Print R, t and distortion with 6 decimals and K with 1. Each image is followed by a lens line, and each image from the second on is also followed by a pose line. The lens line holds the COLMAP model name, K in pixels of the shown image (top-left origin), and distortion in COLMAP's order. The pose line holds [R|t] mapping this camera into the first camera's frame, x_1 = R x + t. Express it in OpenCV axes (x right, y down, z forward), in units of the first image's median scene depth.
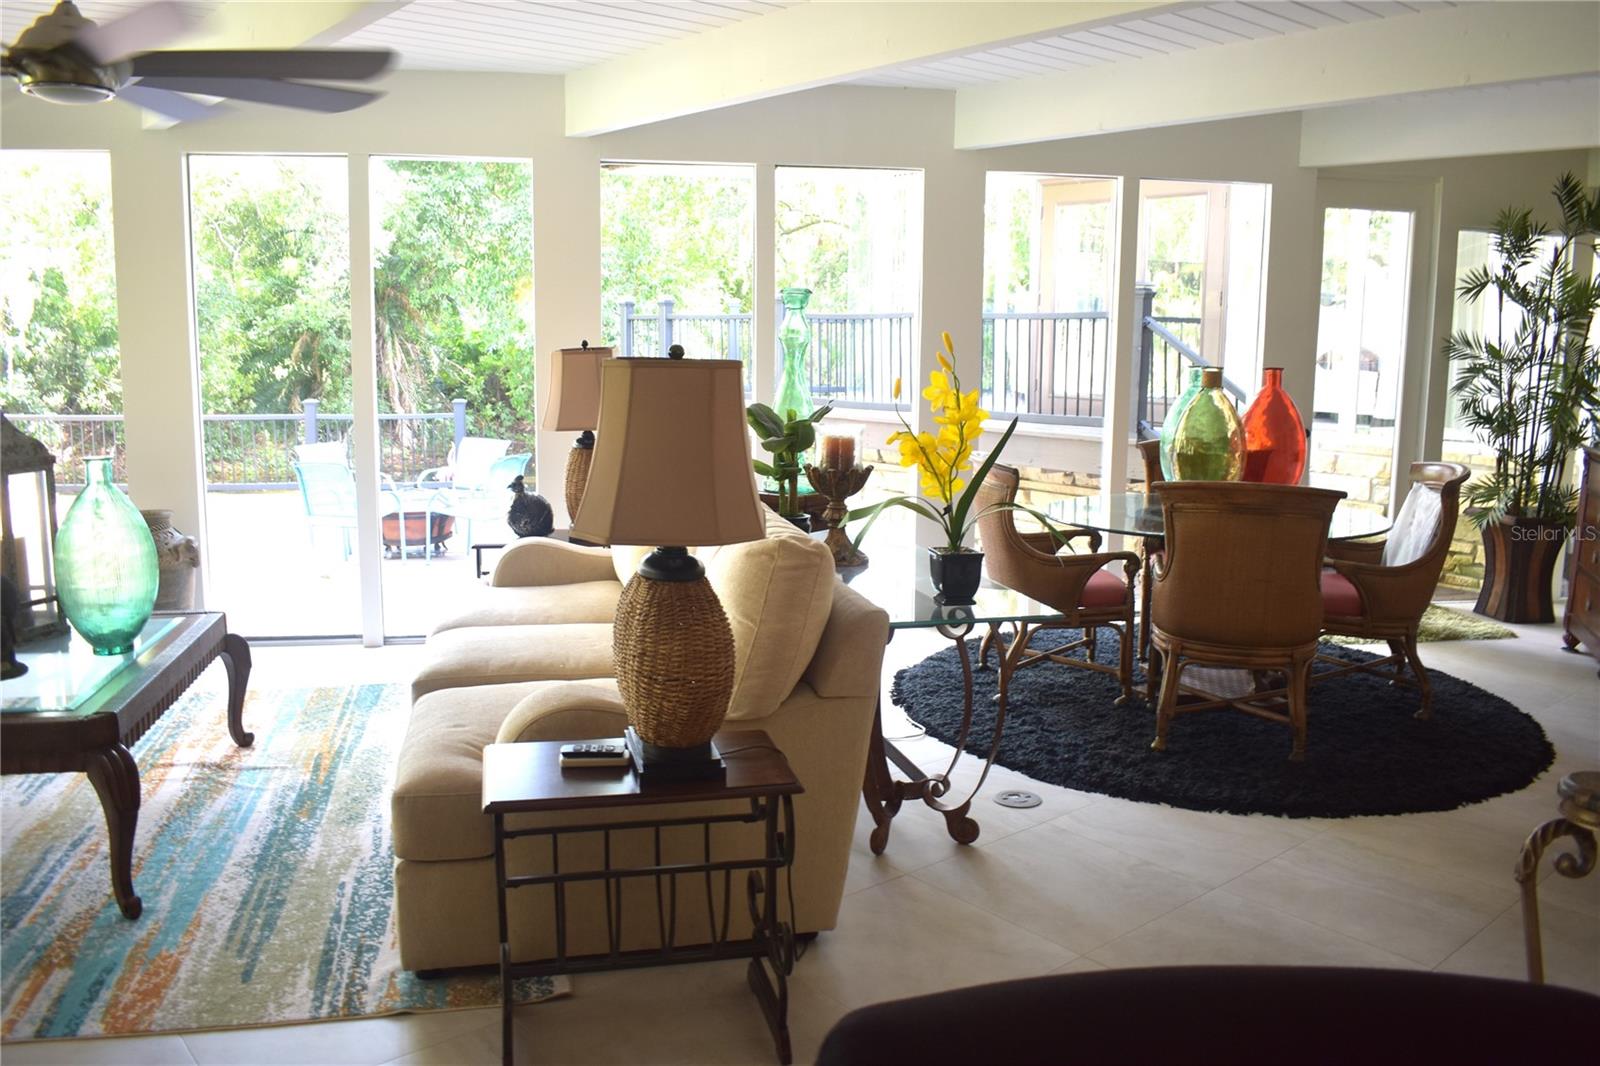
lens RADIAL K [[1250.8, 0, 796.1], [0, 1250.8, 526.3], [0, 0, 1]] dist [-0.090712, 0.010269]
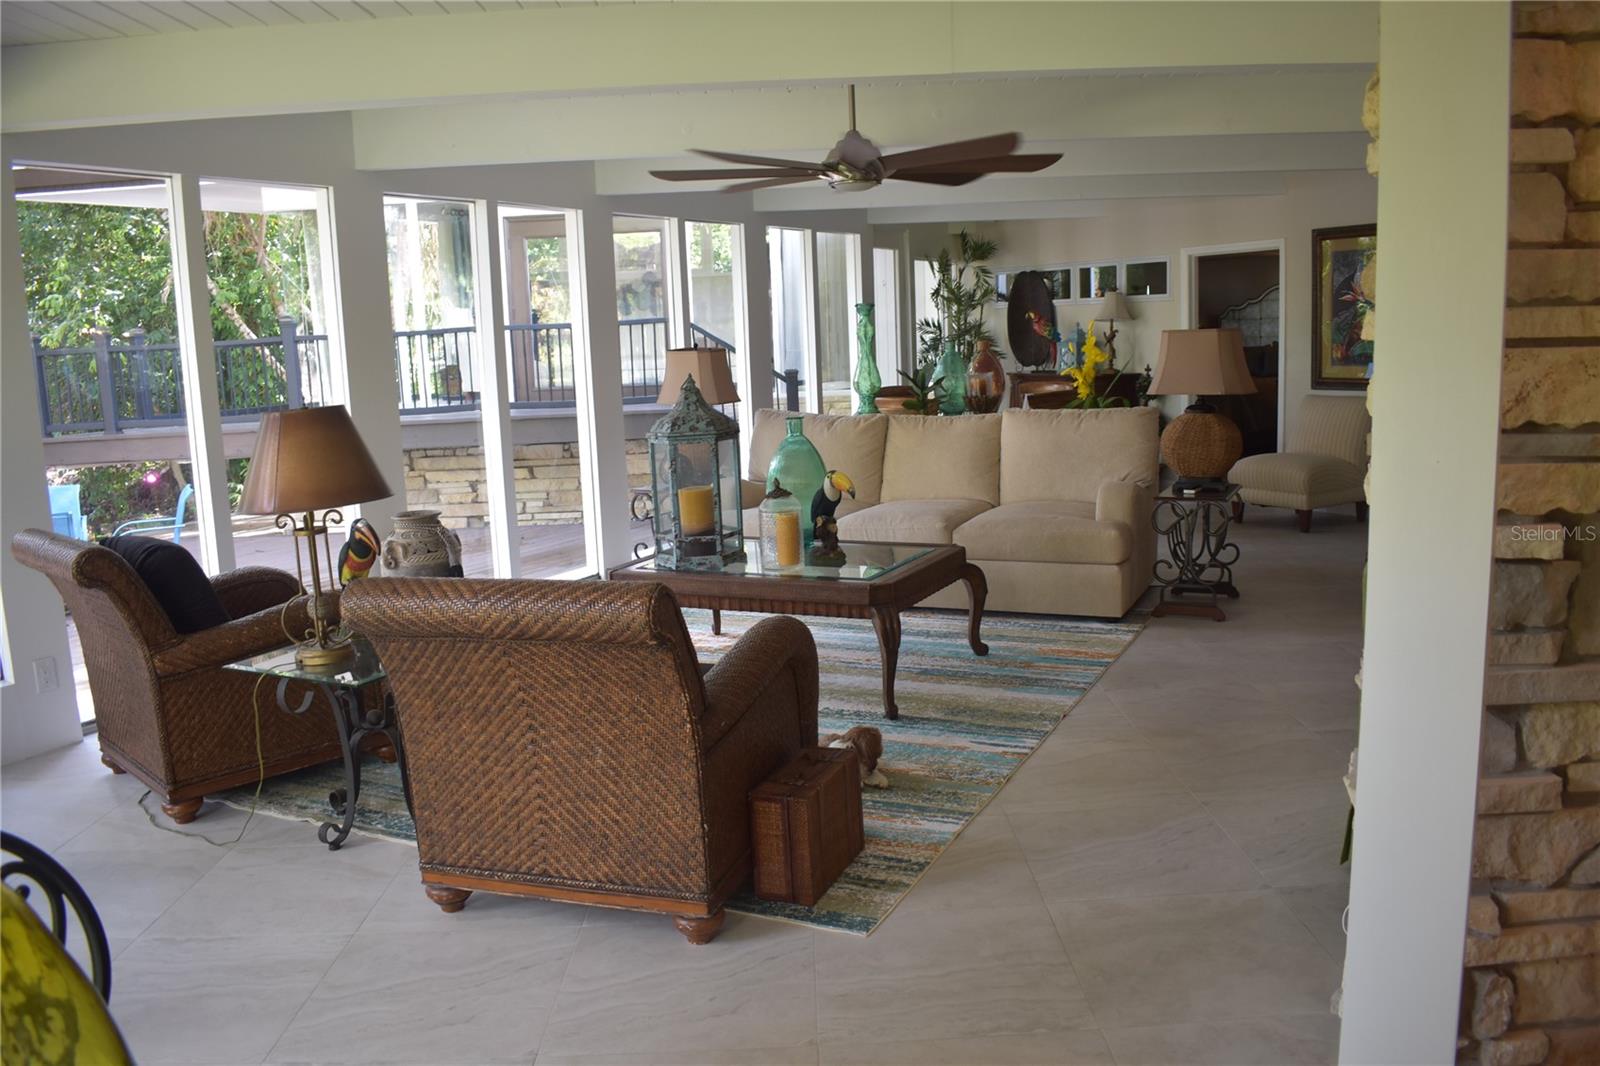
lens RADIAL K [[1250.8, 0, 796.1], [0, 1250.8, 526.3], [0, 0, 1]] dist [-0.090712, 0.010269]
pose [[0.633943, -0.151258, 0.758444, -0.791991], [0.148546, 0.986242, 0.072527, -0.016371], [-0.758980, 0.066686, 0.647690, -0.008041]]
